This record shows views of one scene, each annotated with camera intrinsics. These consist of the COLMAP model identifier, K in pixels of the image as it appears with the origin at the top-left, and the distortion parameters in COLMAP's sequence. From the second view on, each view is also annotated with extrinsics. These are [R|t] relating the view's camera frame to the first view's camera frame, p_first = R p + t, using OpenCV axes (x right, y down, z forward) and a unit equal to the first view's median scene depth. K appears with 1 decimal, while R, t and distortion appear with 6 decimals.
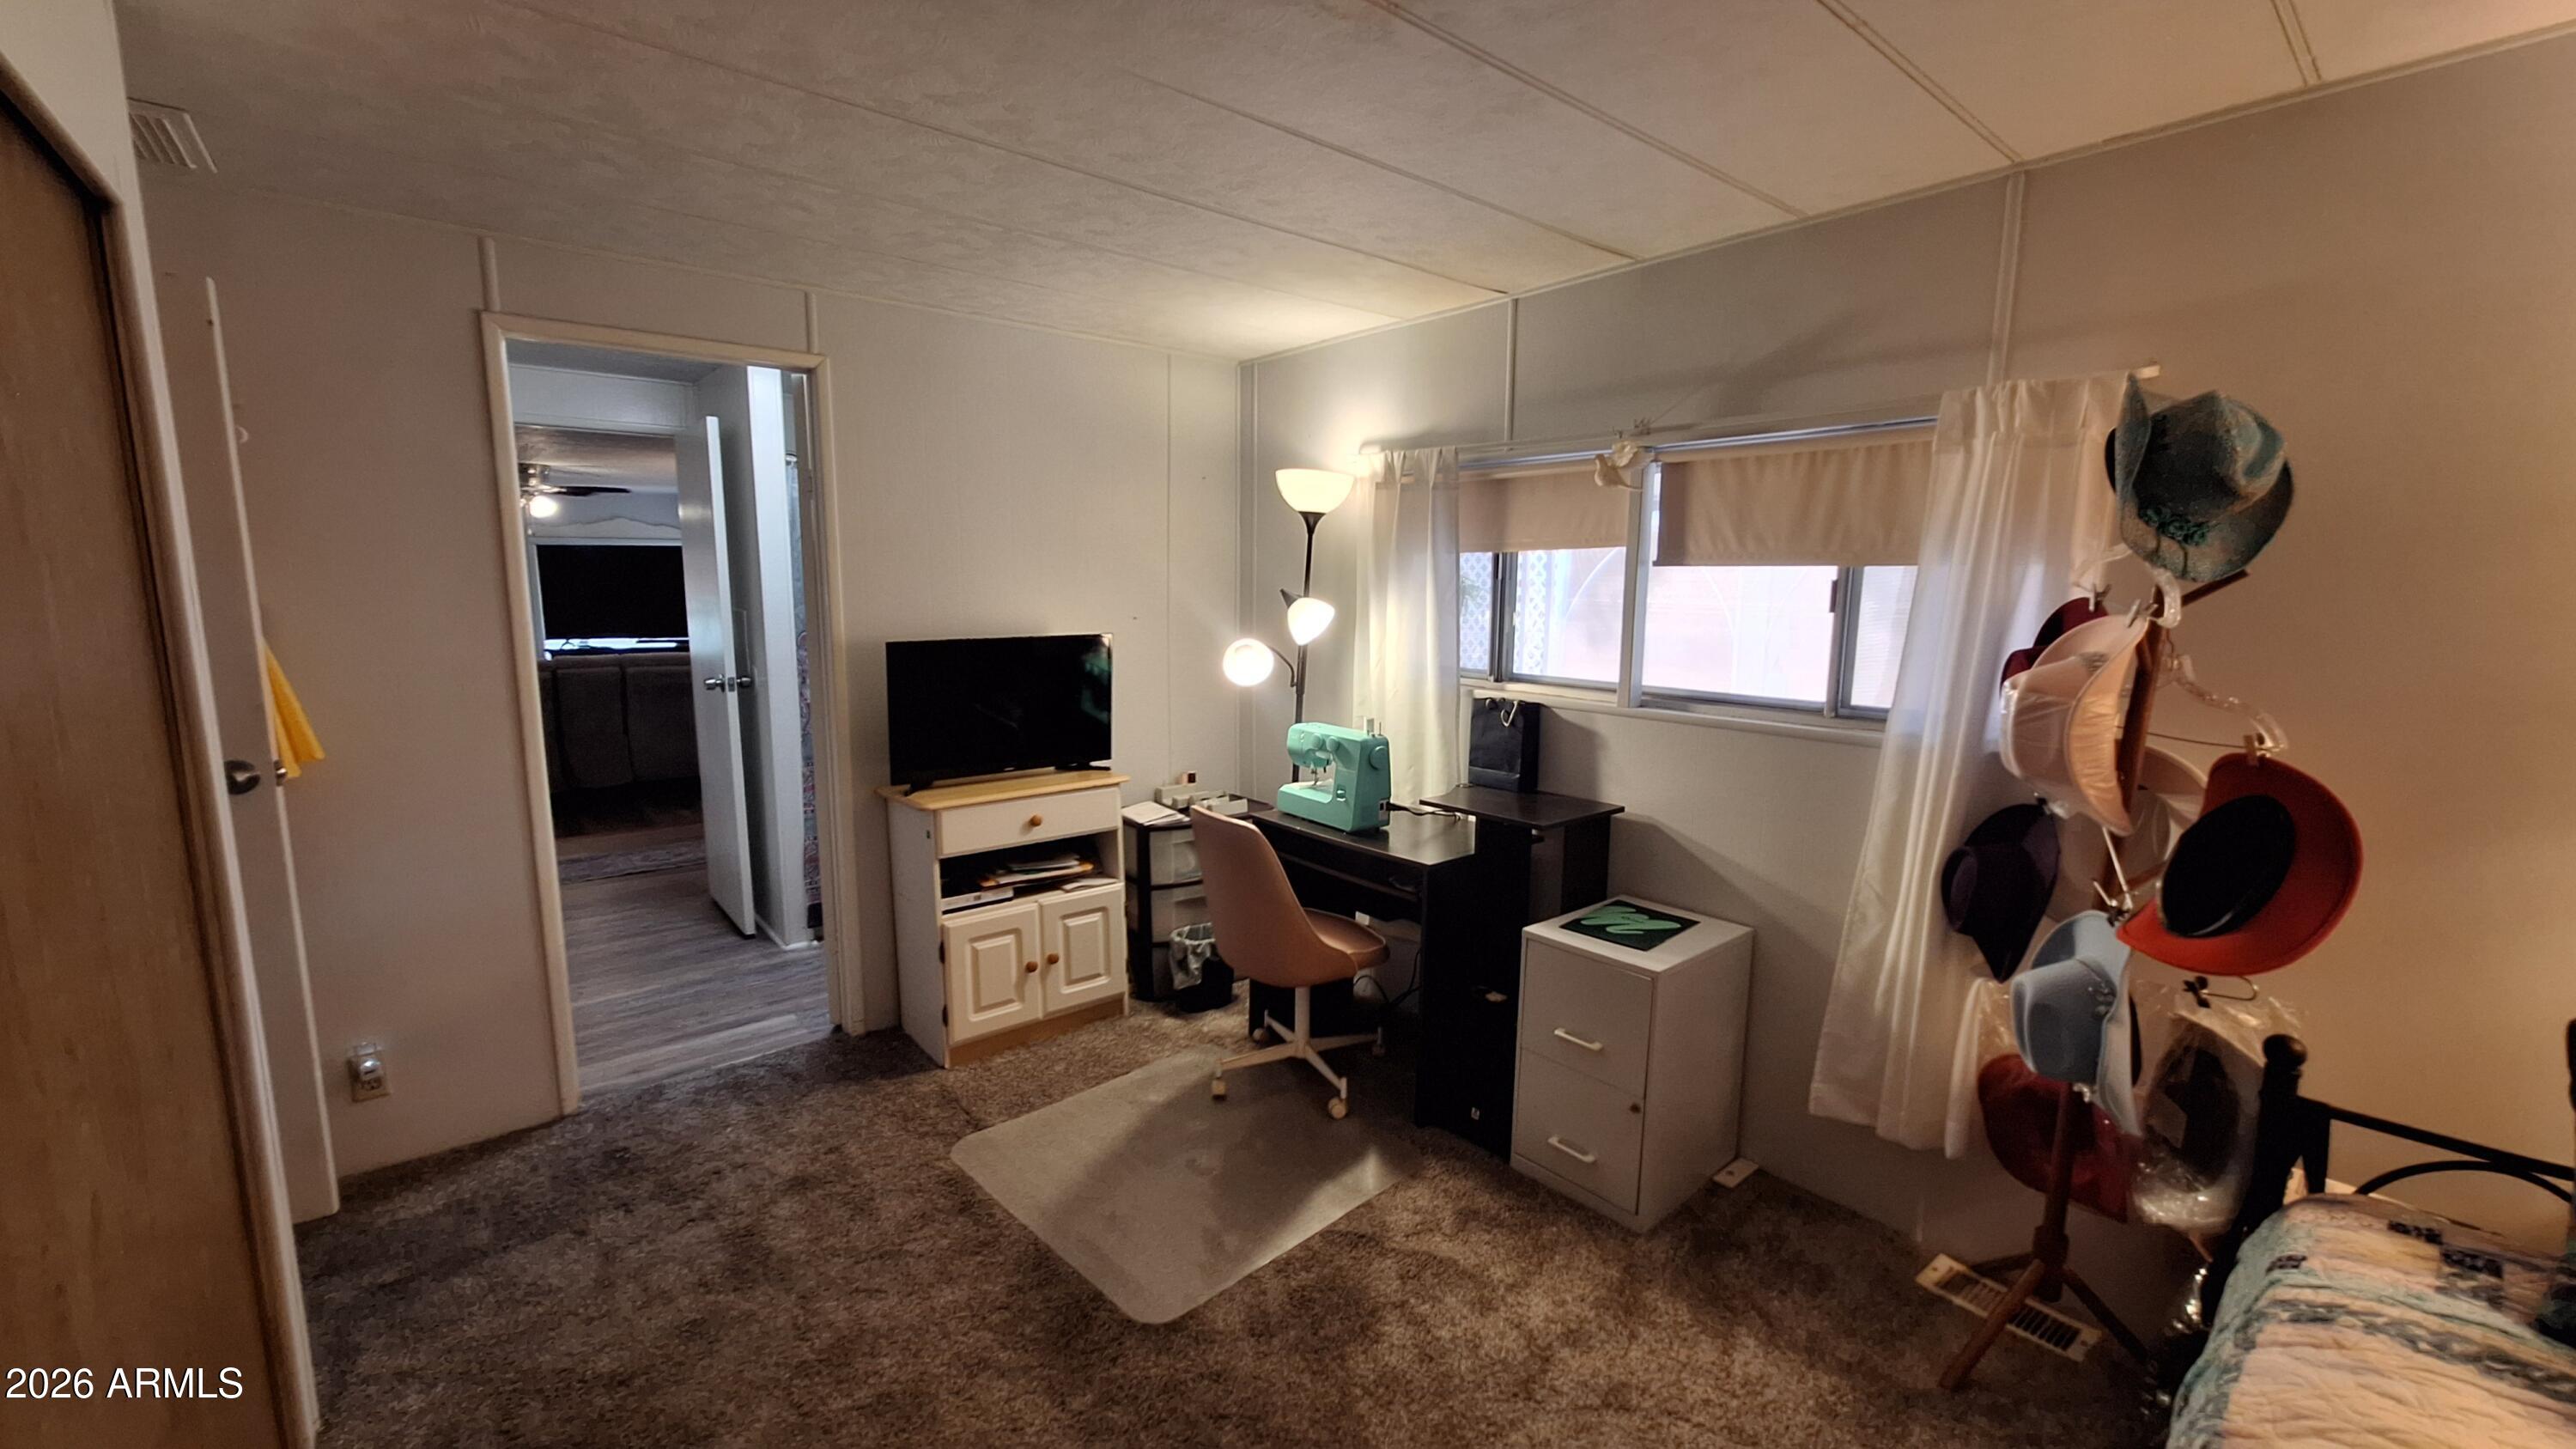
lens RADIAL K [[1013.8, 0, 1300.3], [0, 1013.8, 728.6], [0, 0, 1]] dist [-0.011585, 0.007162]
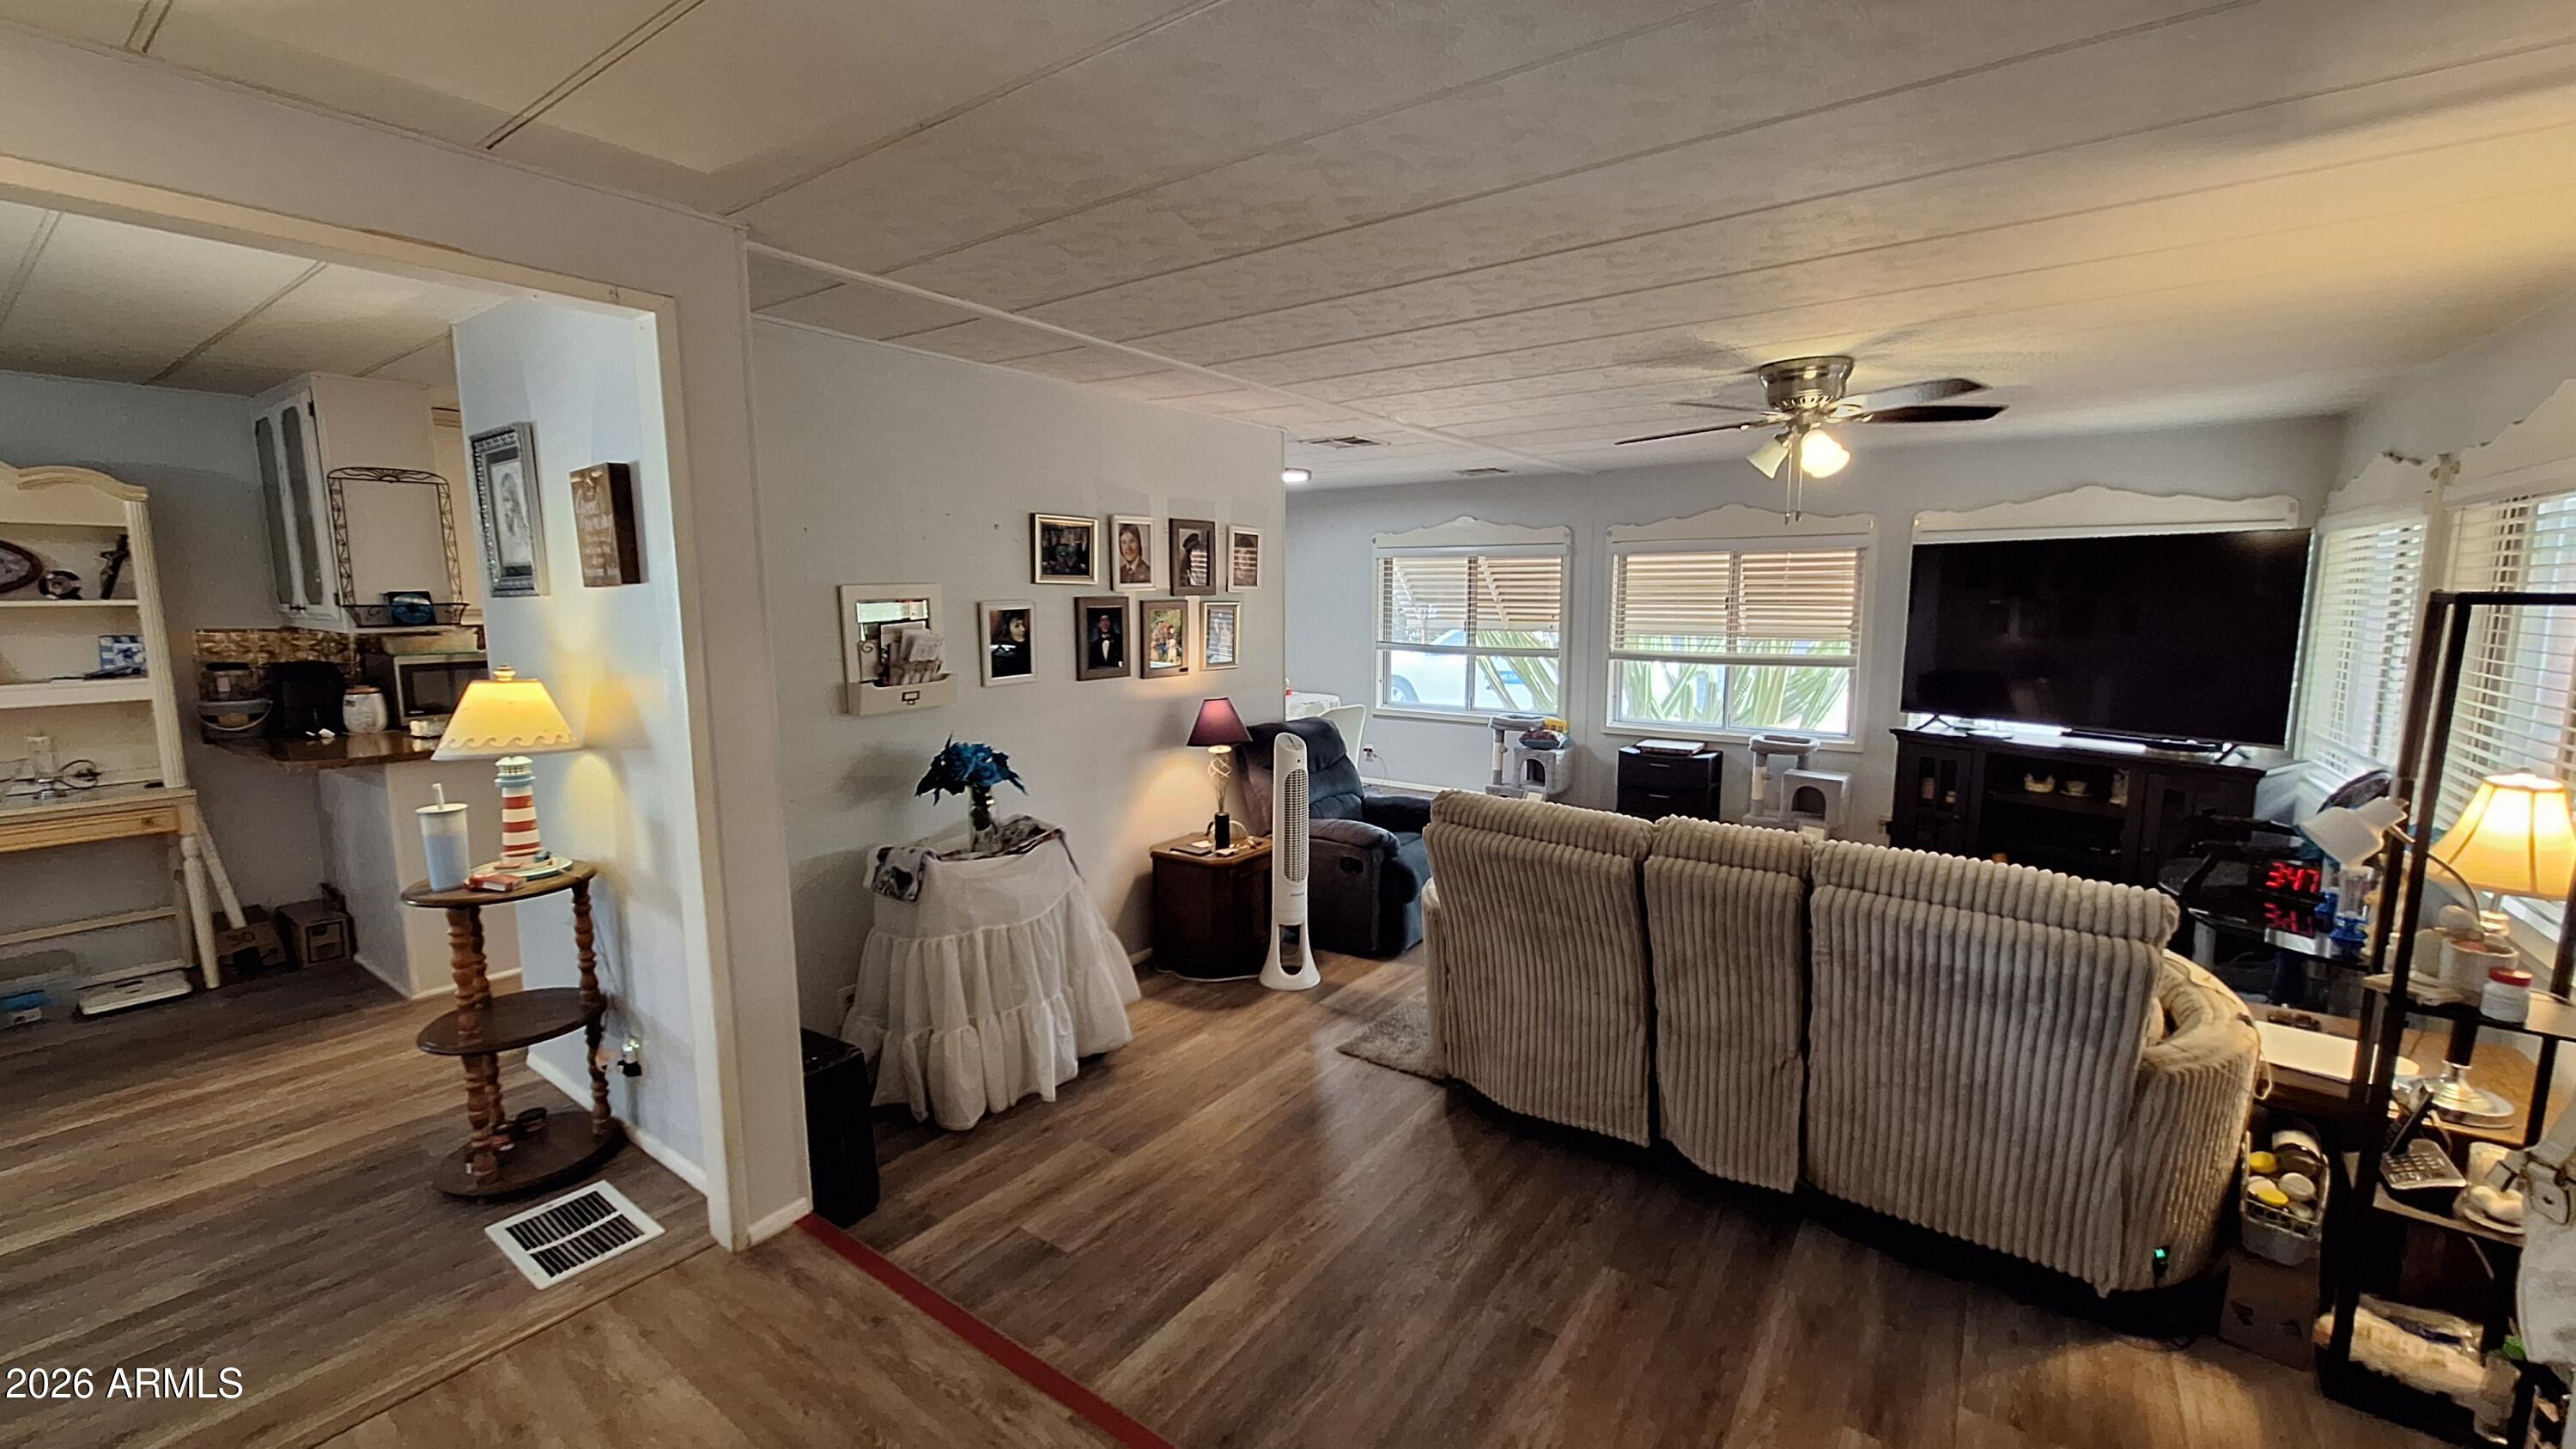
lens RADIAL K [[1016.5, 0, 1305.9], [0, 1016.5, 724.6], [0, 0, 1]] dist [0.000701, 0.000484]
pose [[0.248894, 0.120385, -0.961020, -0.270109], [-0.136810, 0.986666, 0.088166, -0.085478], [0.958820, 0.109533, 0.262045, 0.517378]]
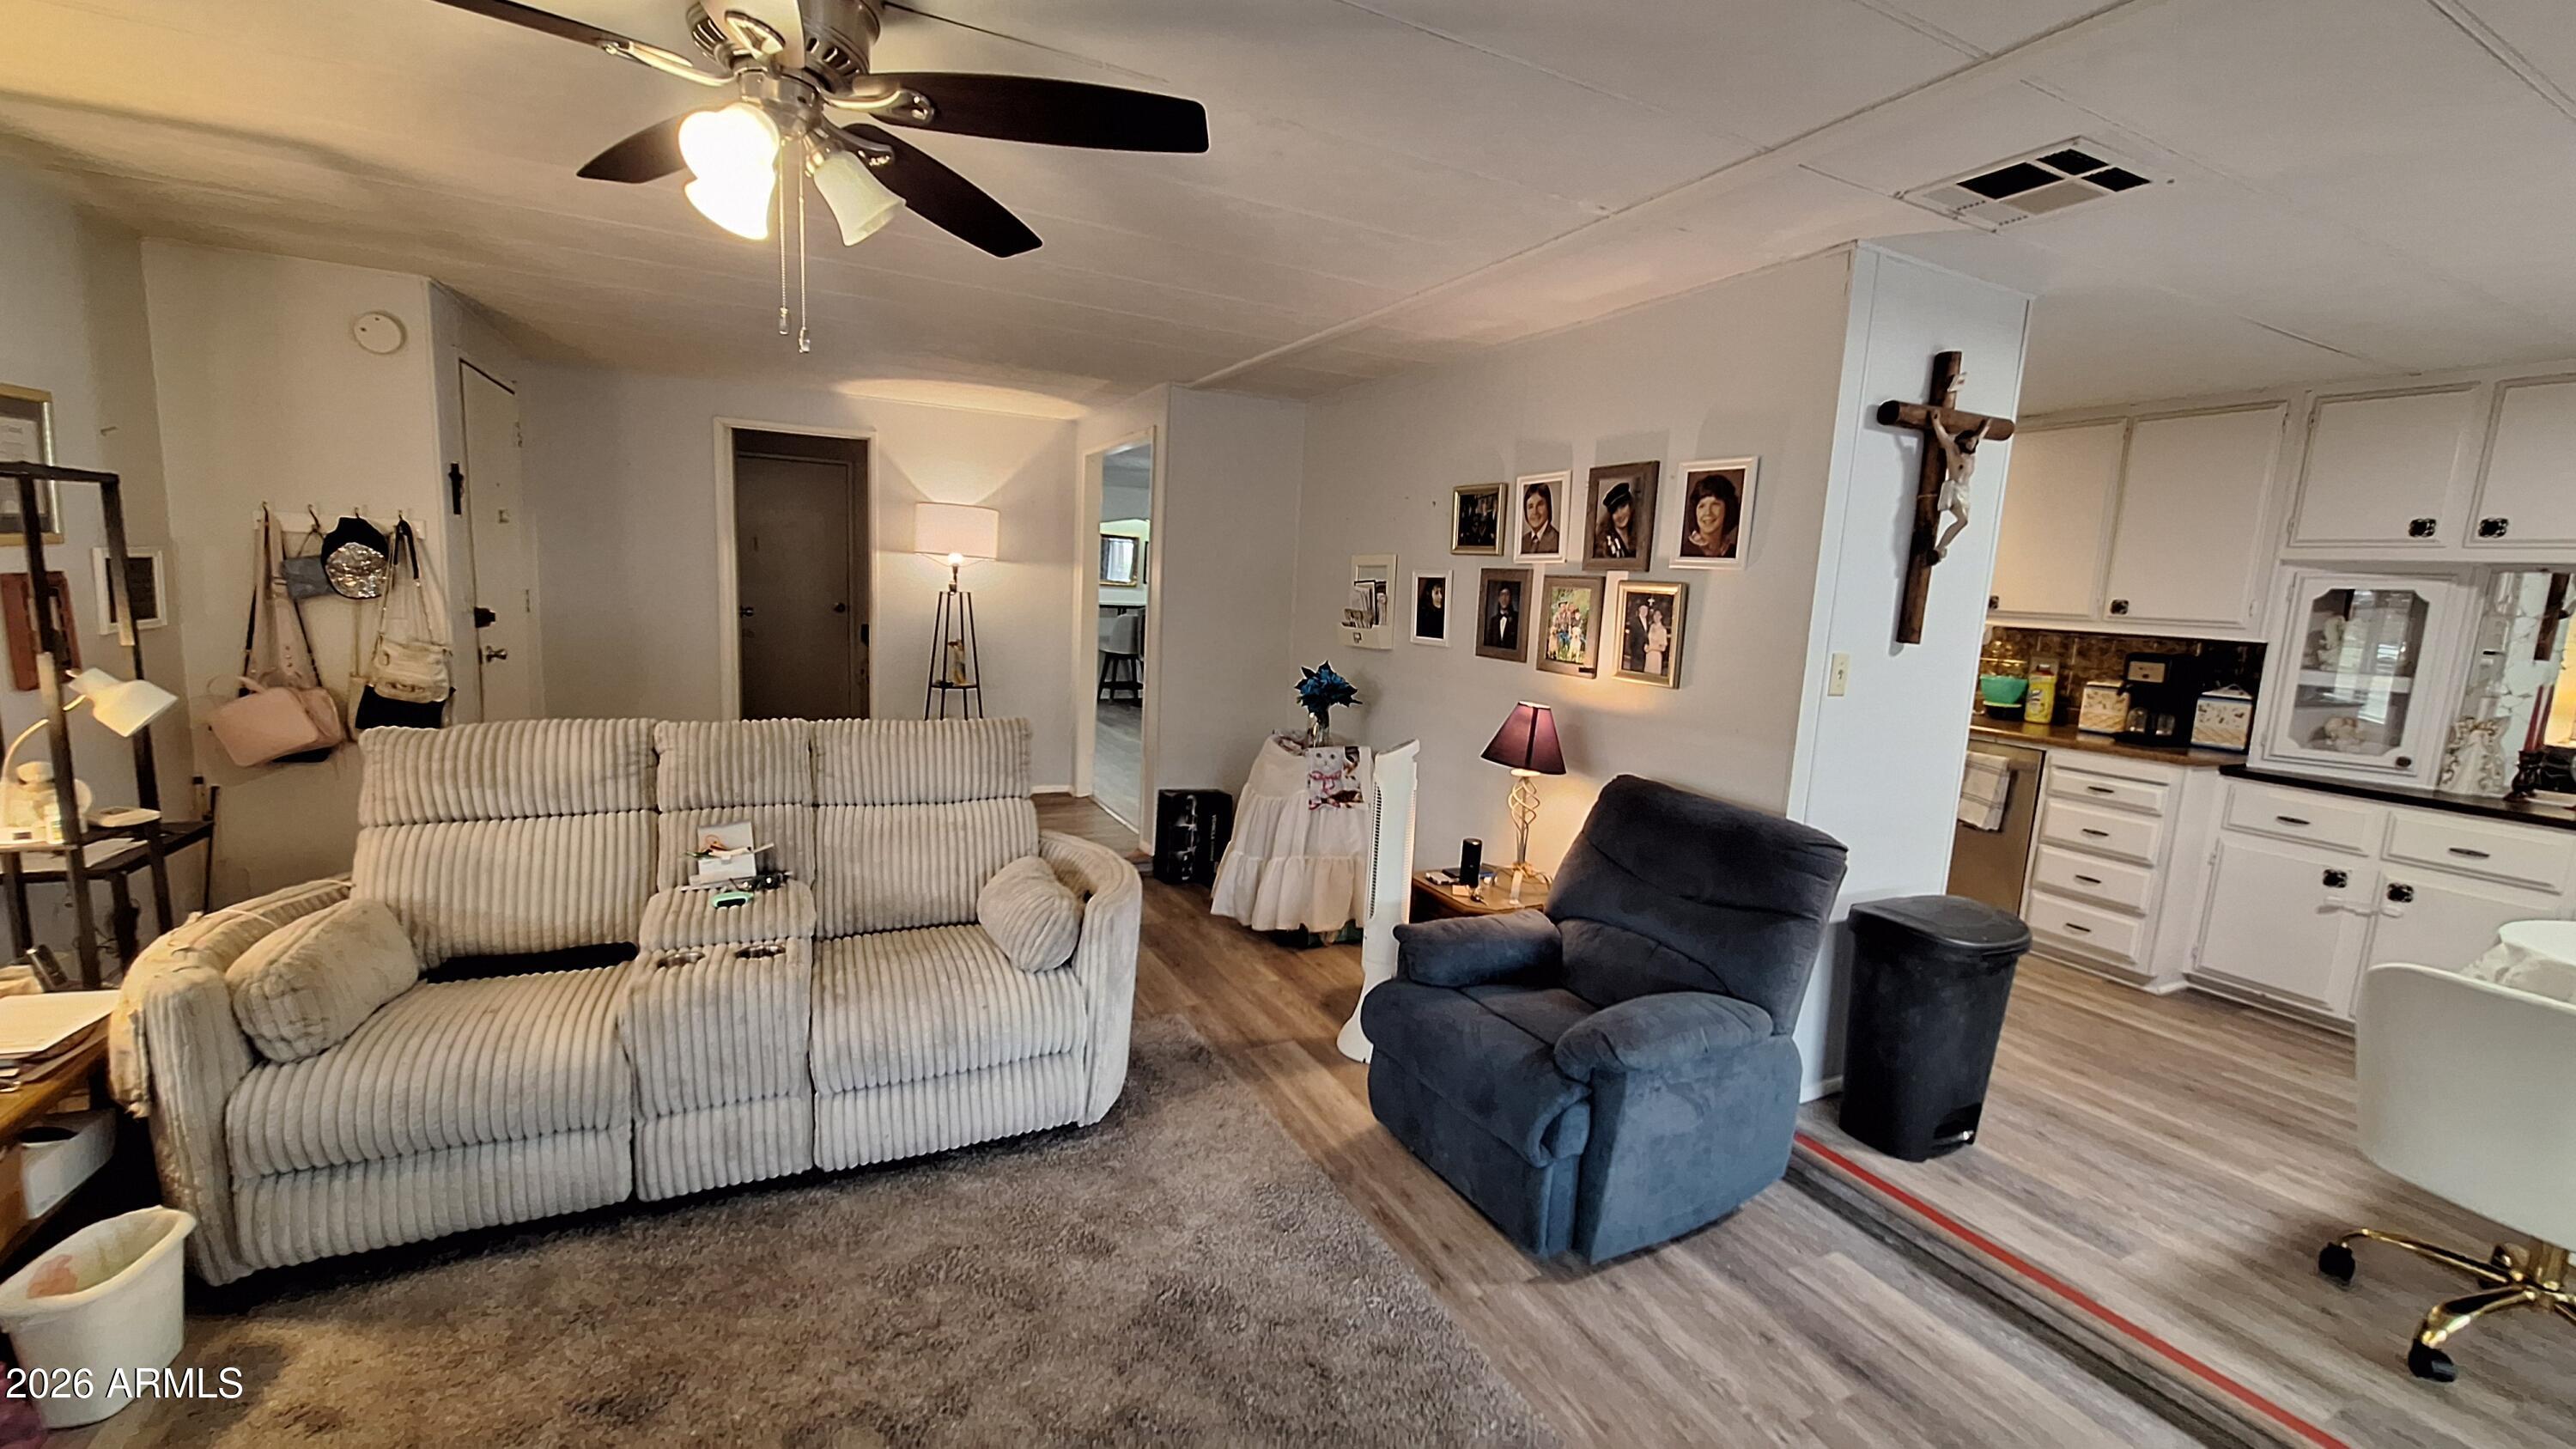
lens RADIAL K [[1019.8, 0, 1302.1], [0, 1019.8, 727.6], [0, 0, 1]] dist [-0.003842, 0.003496]
pose [[-0.972554, -0.086688, 0.215927, -0.719570], [-0.022690, 0.958917, 0.282776, -0.138881], [-0.231569, 0.270116, -0.934566, 0.937391]]
